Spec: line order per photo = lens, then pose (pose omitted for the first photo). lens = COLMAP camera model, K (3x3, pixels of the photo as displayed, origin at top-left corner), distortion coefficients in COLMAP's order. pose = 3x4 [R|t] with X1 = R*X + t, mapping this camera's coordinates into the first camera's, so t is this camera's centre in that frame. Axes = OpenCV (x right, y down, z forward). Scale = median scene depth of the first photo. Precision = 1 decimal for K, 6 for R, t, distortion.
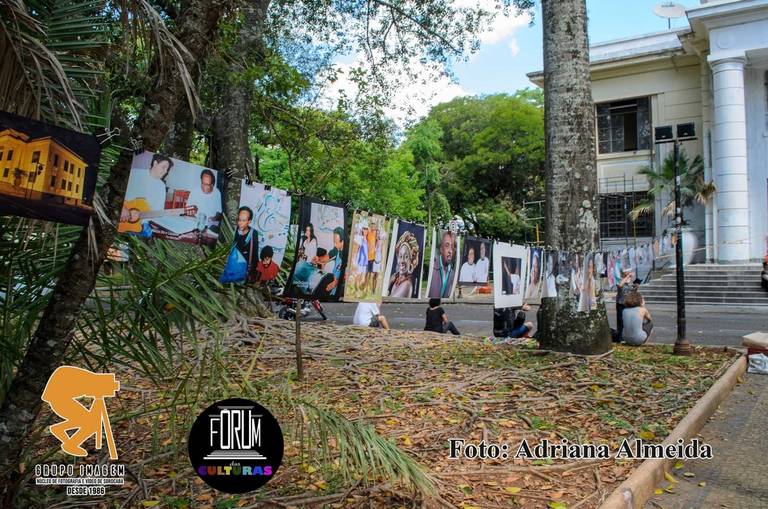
lens RADIAL K [[662.2, 0, 356.7], [0, 662.2, 253.0], [0, 0, 1]] dist [-0.075600, 0.022743]
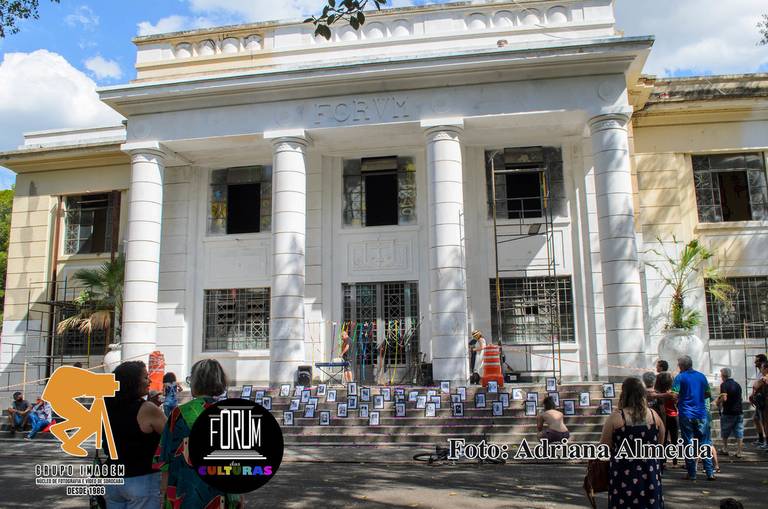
lens RADIAL K [[662.2, 0, 392.6], [0, 662.2, 243.9], [0, 0, 1]] dist [-0.075600, 0.022743]
pose [[0.917431, 0.059512, 0.393419, 0.734101], [0.005697, 0.986686, -0.162539, -0.042301], [-0.397854, 0.151360, 0.904877, 0.108490]]
